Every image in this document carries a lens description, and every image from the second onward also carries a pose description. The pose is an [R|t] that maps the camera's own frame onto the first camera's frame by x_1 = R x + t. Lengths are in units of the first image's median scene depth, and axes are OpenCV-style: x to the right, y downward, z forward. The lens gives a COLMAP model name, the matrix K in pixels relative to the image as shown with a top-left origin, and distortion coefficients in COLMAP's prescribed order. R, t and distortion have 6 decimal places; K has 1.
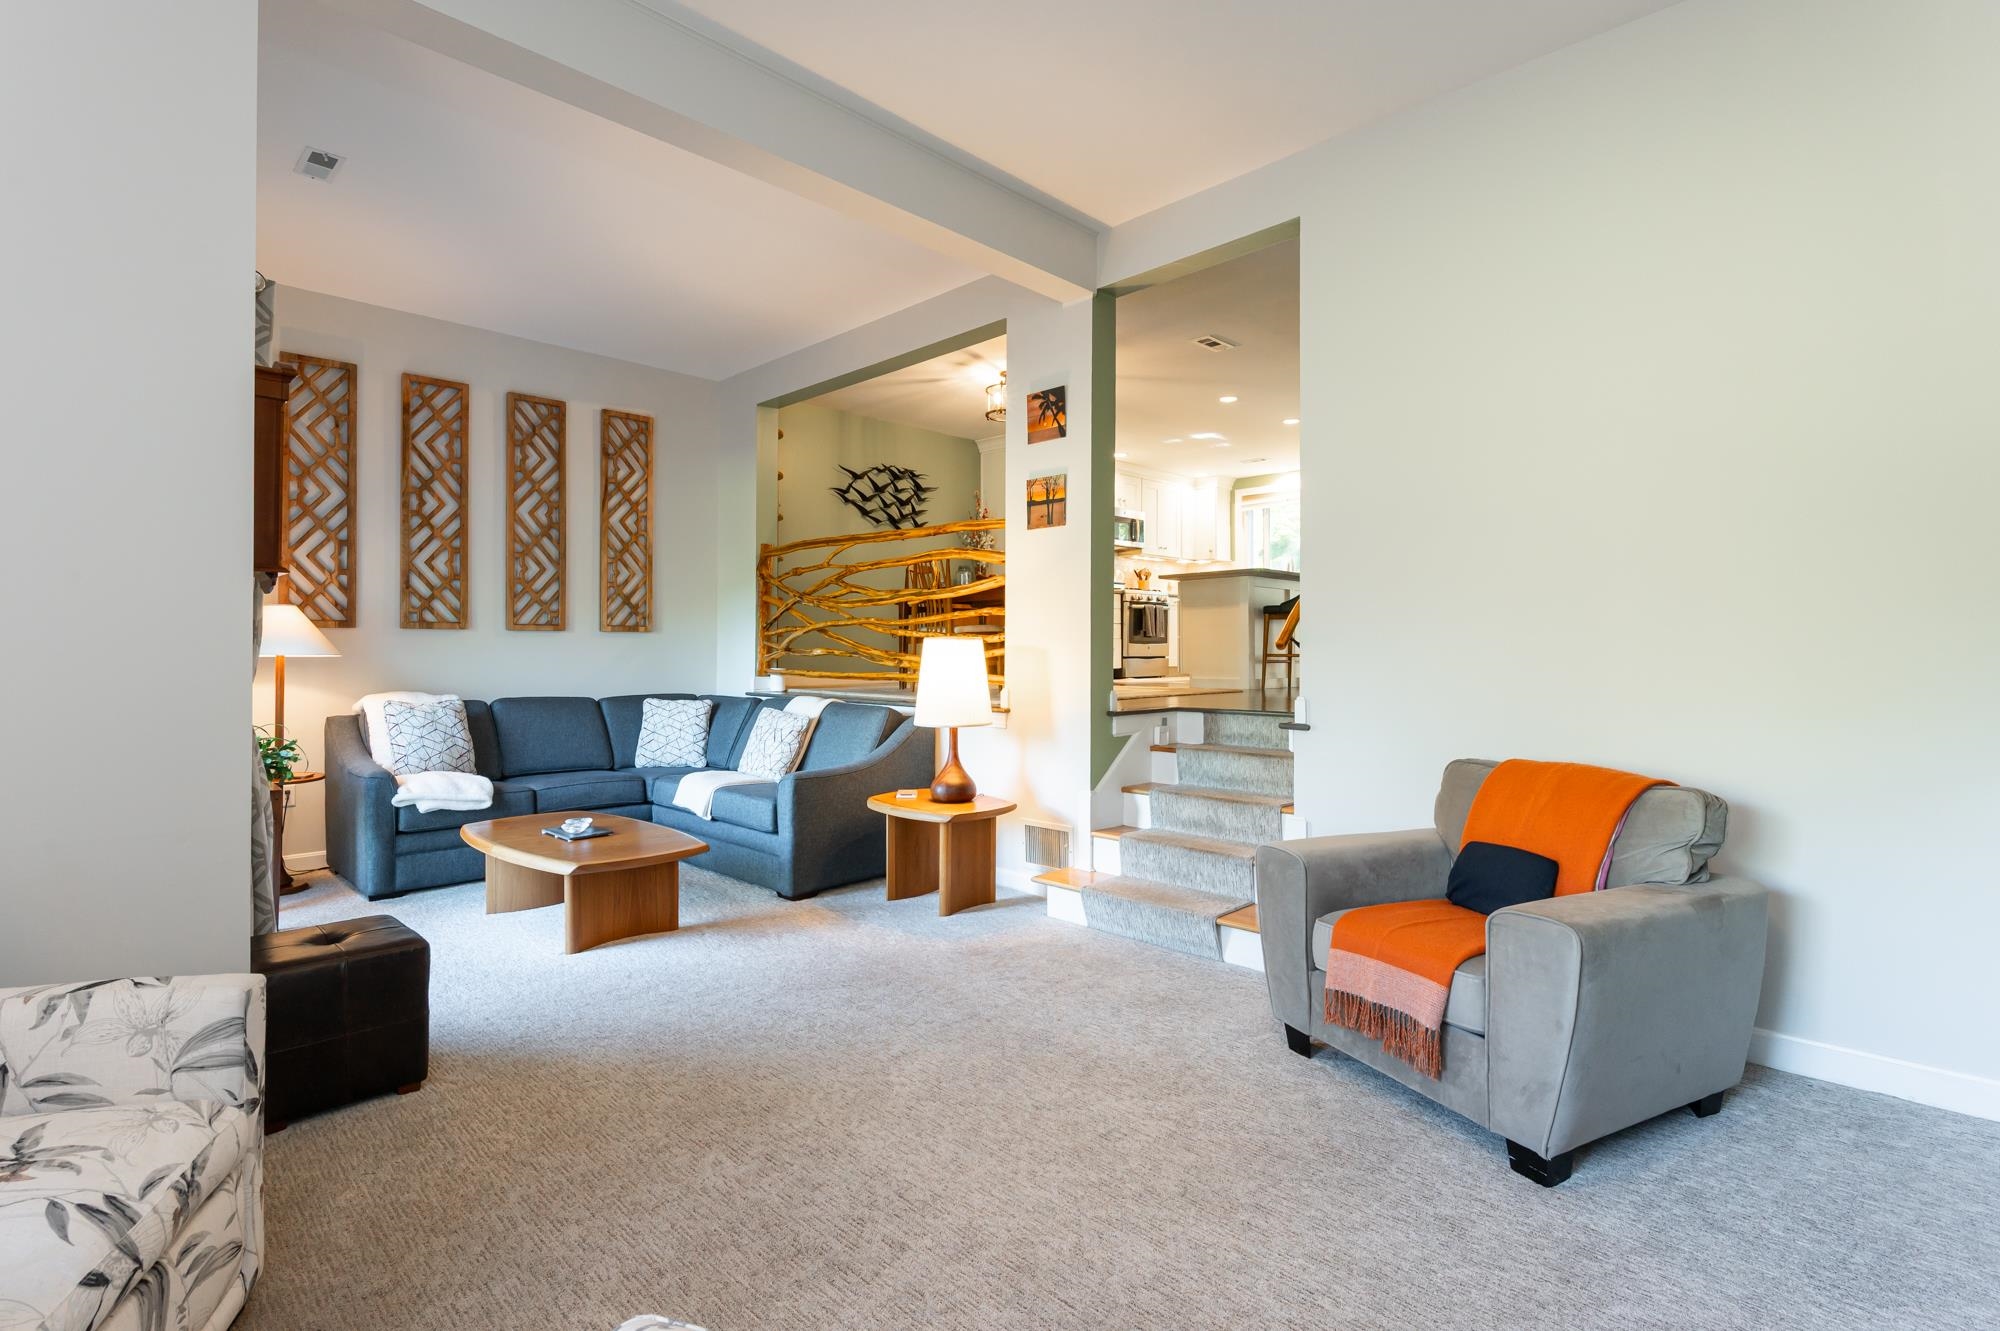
lens RADIAL K [[936.3, 0, 1009.2], [0, 936.3, 650.0], [0, 0, 1]] dist [-0.020064, 0.000178]
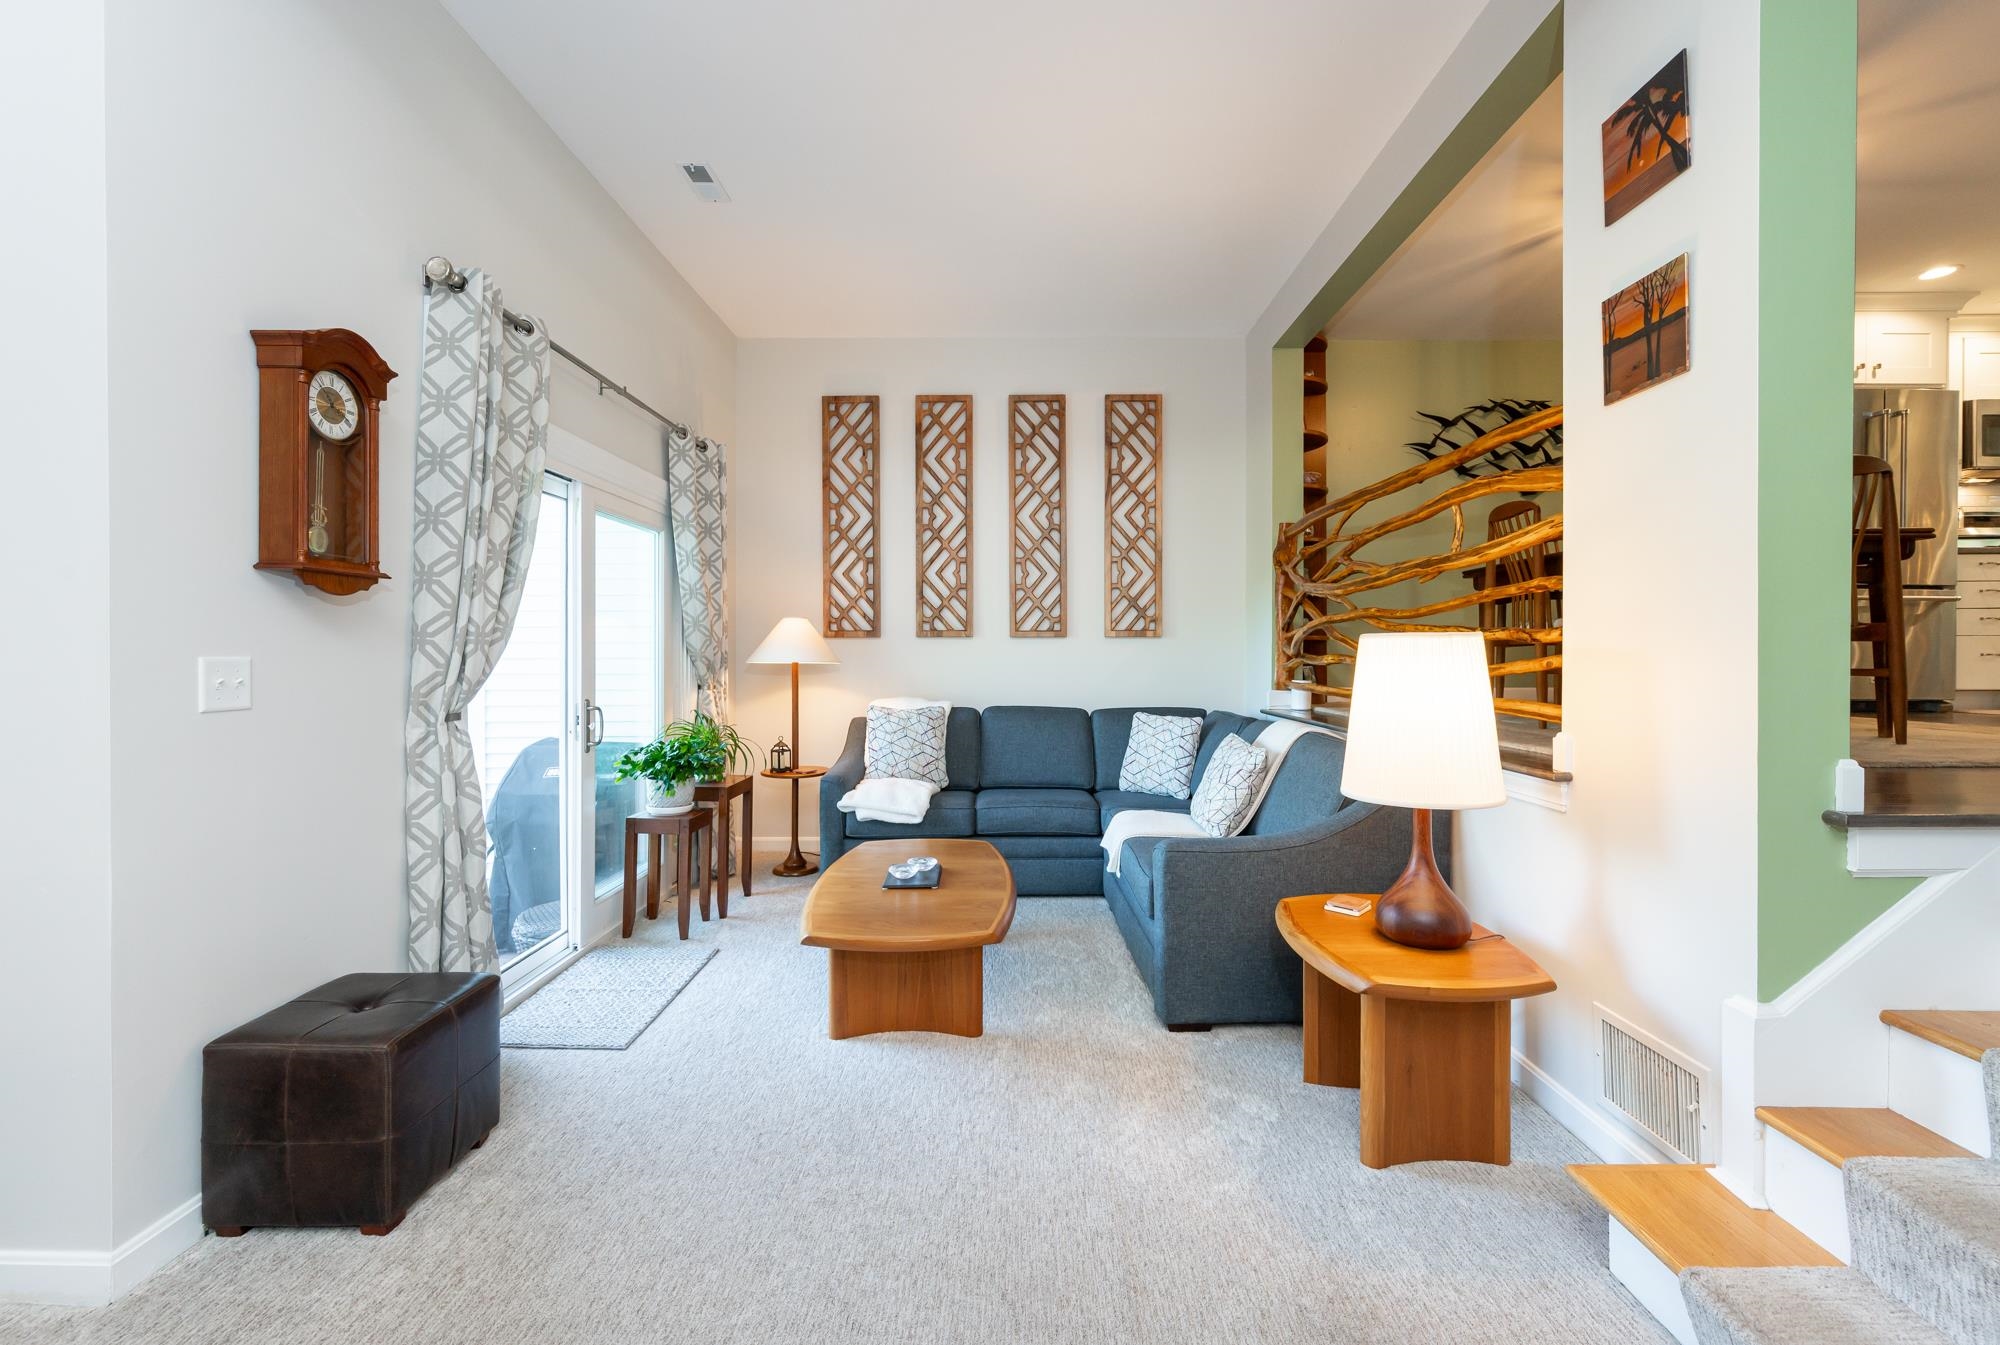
lens RADIAL K [[824.6, 0, 1003.3], [0, 824.6, 660.4], [0, 0, 1]] dist [-0.001375, -0.001213]
pose [[0.690220, 0.002154, -0.723596, 0.087908], [0.001295, 0.999990, 0.004212, -0.000581], [0.723598, -0.003844, 0.690211, 0.381239]]
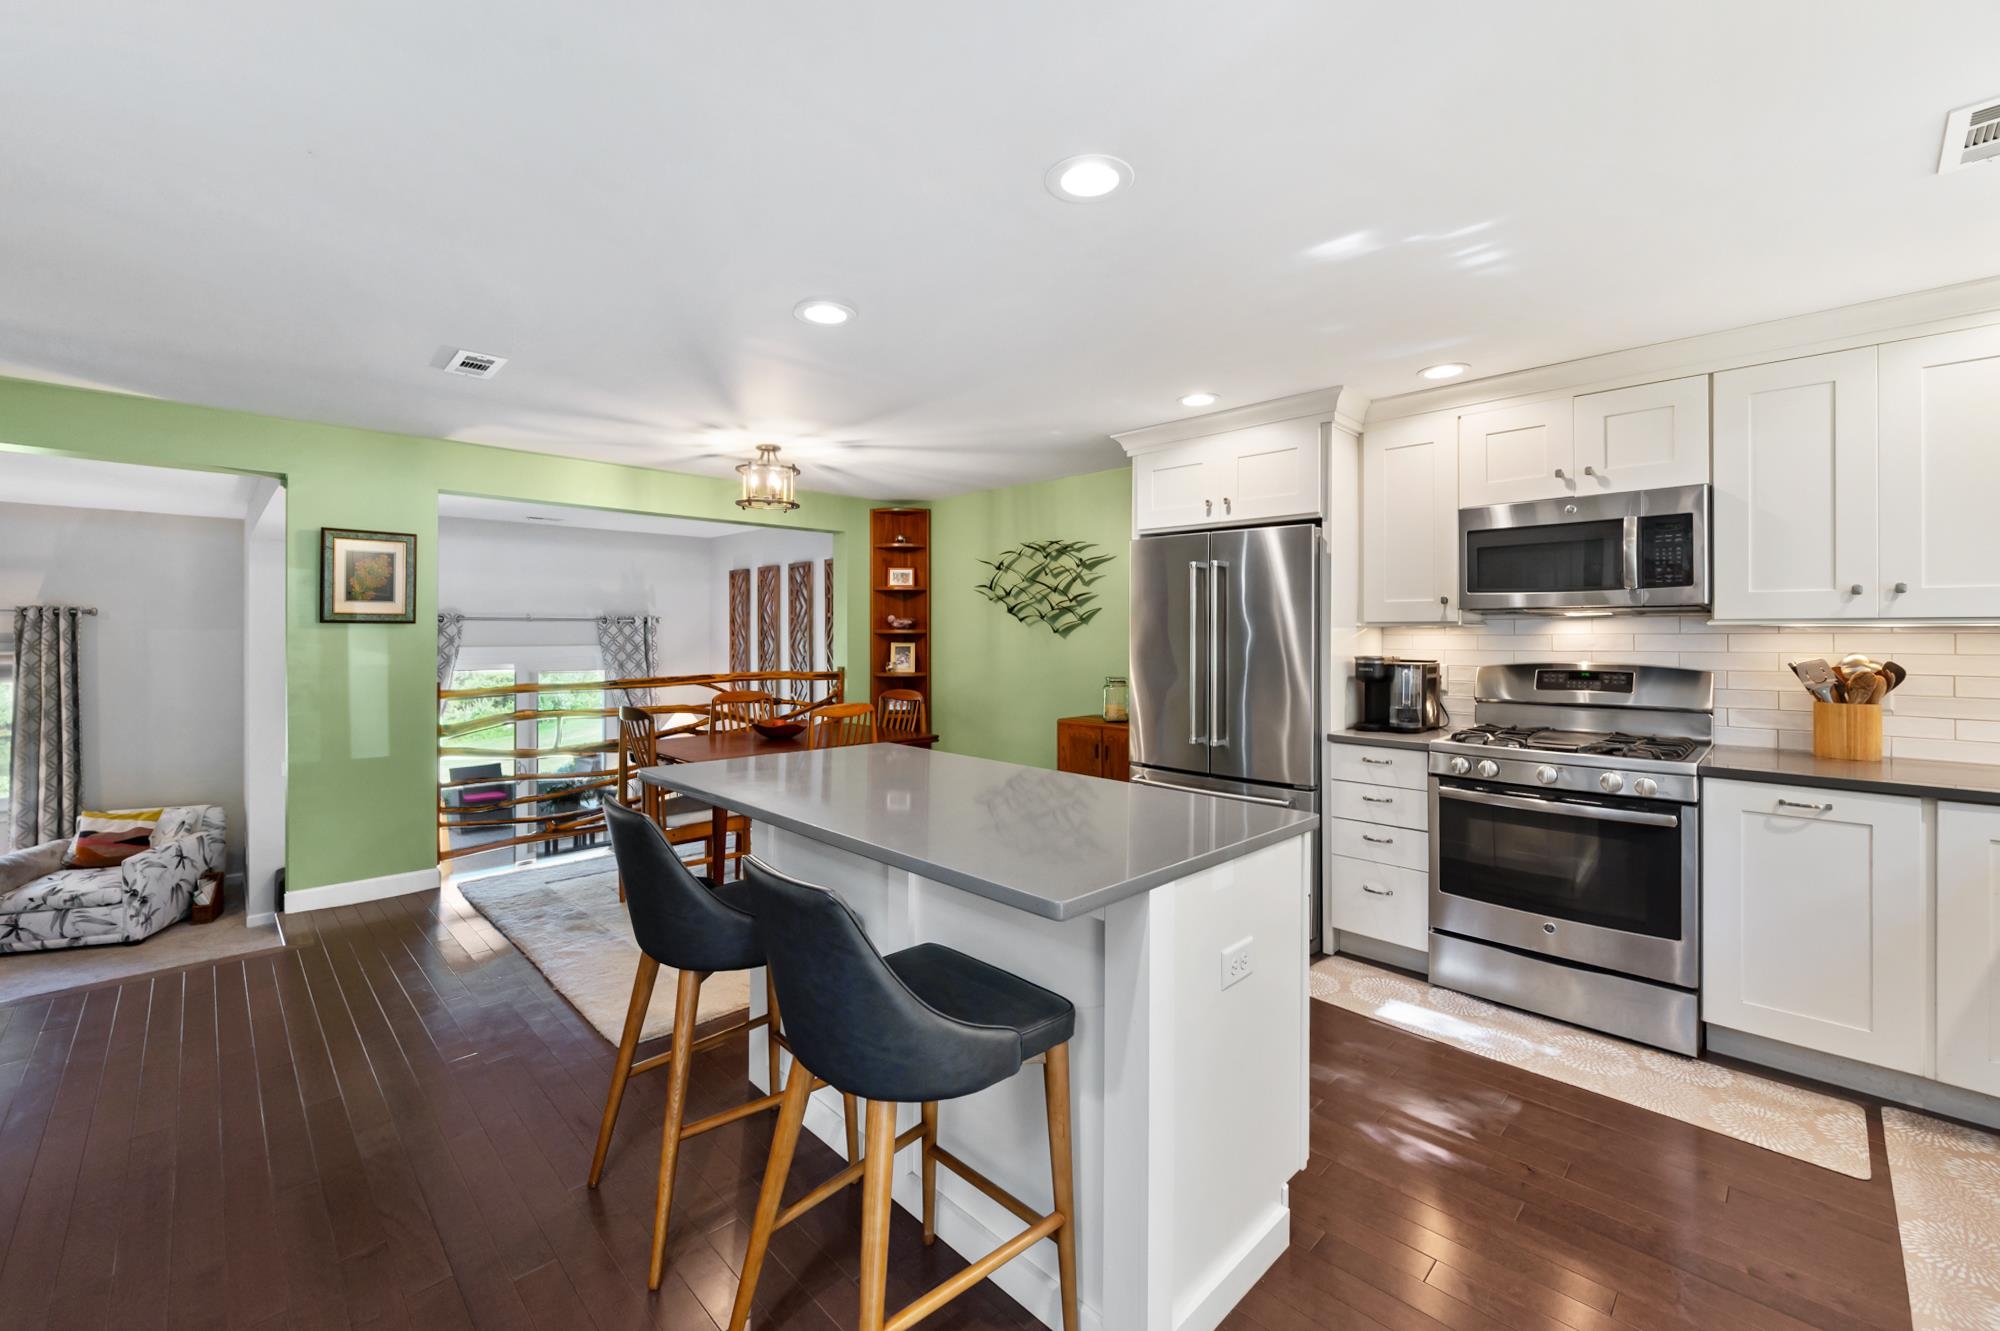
lens RADIAL K [[821.1, 0, 1021.5], [0, 821.1, 625.9], [0, 0, 1]] dist [-0.005689, 0.000601]
pose [[-0.015700, -0.009526, -0.999831, 0.708580], [-0.005787, 0.999939, -0.009436, -0.168020], [0.999860, 0.005637, -0.015755, 1.345088]]
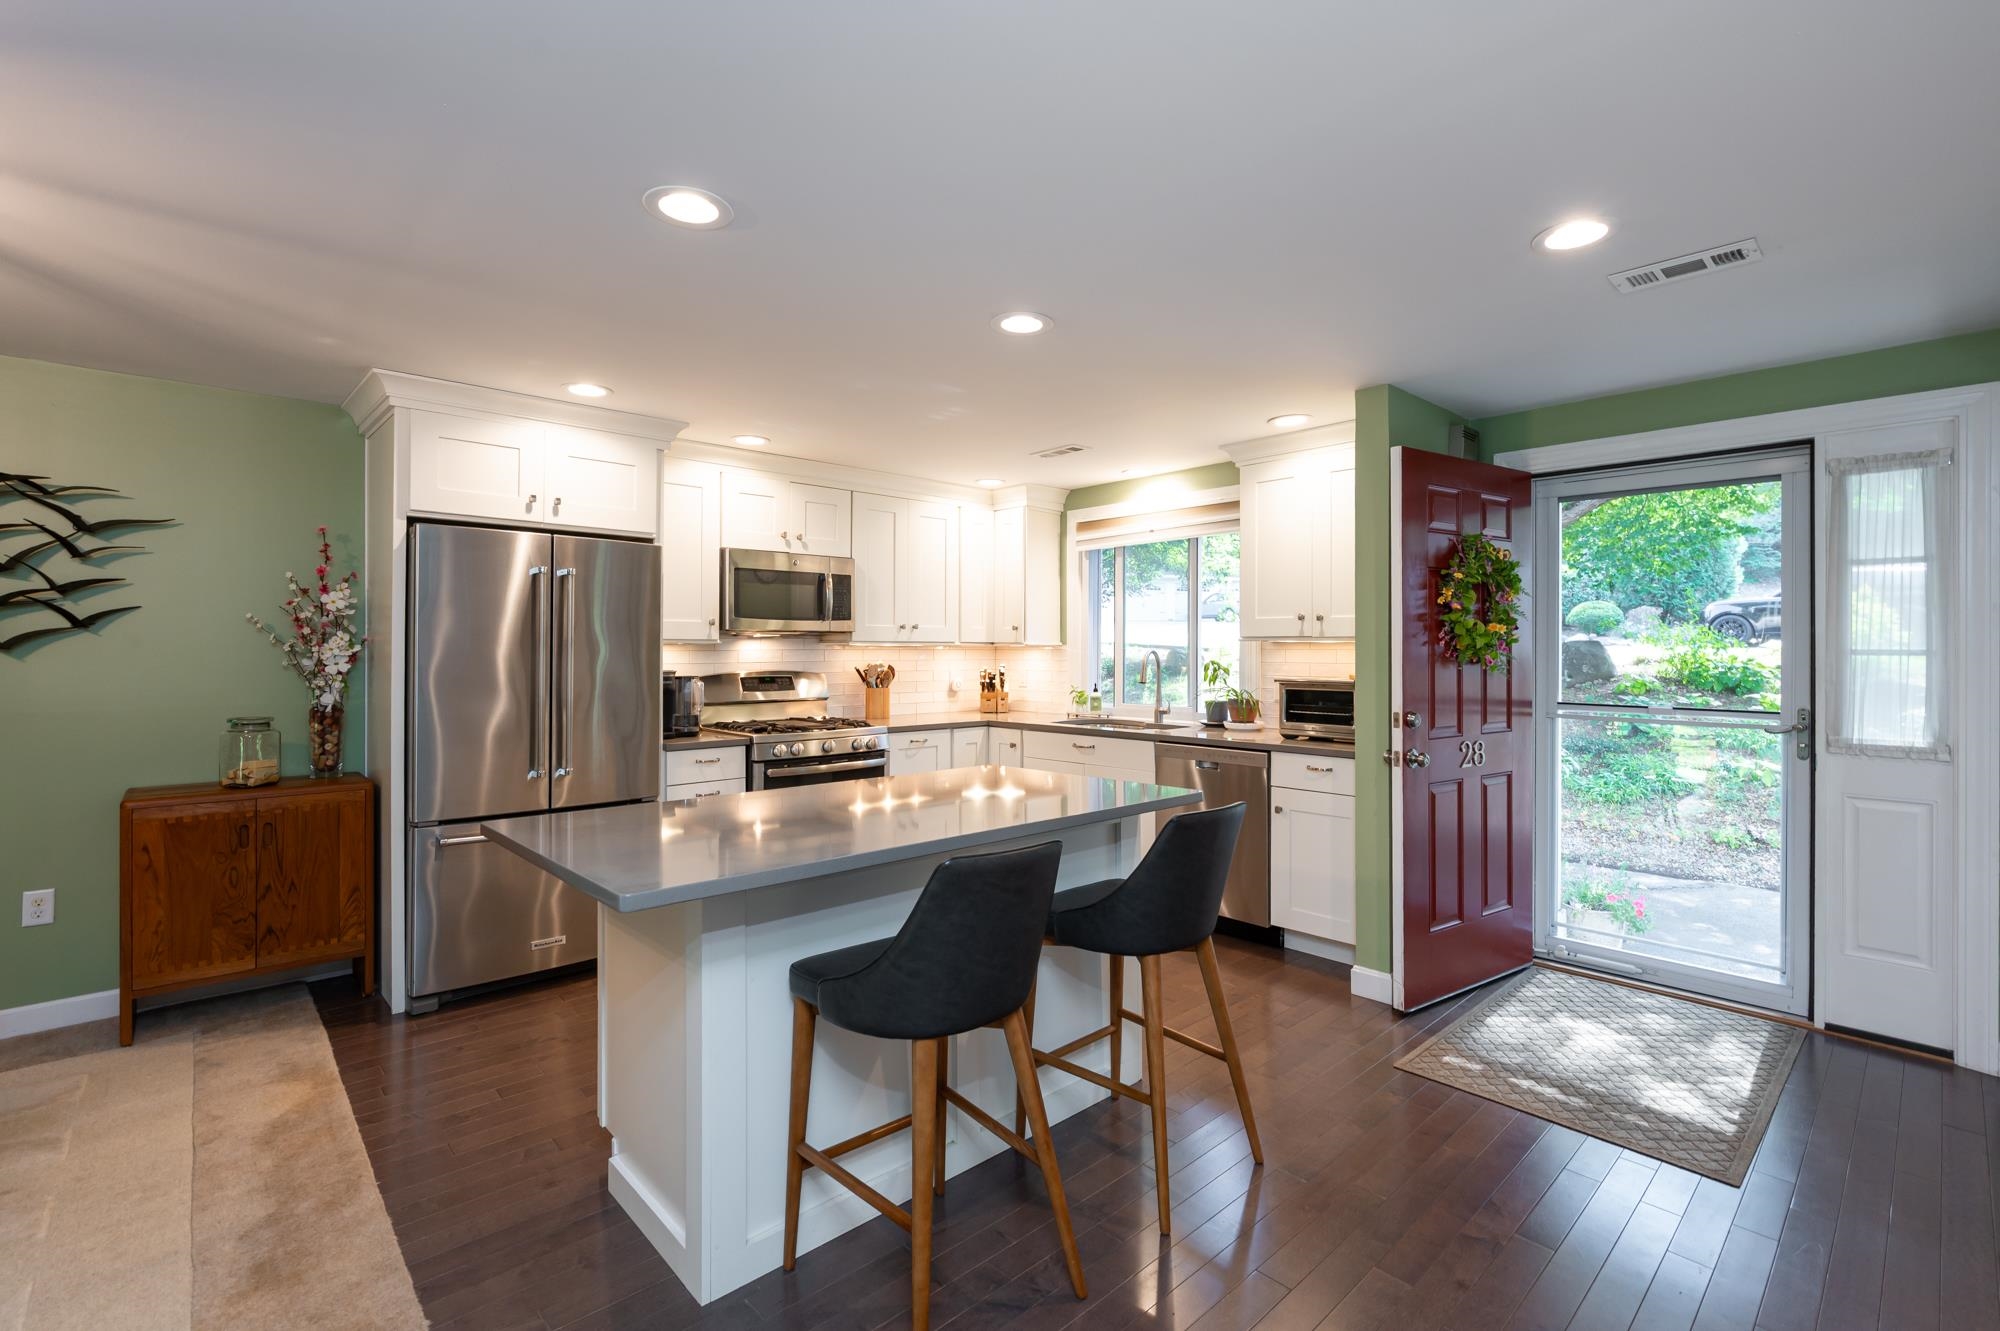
lens RADIAL K [[882.3, 0, 986.2], [0, 882.3, 650.5], [0, 0, 1]] dist [-0.009902, 0.001769]
pose [[0.998256, -0.000189, -0.059032, 0.416404], [-0.000064, 0.999991, -0.004282, -0.165951], [0.059032, 0.004278, 0.998247, 0.919882]]
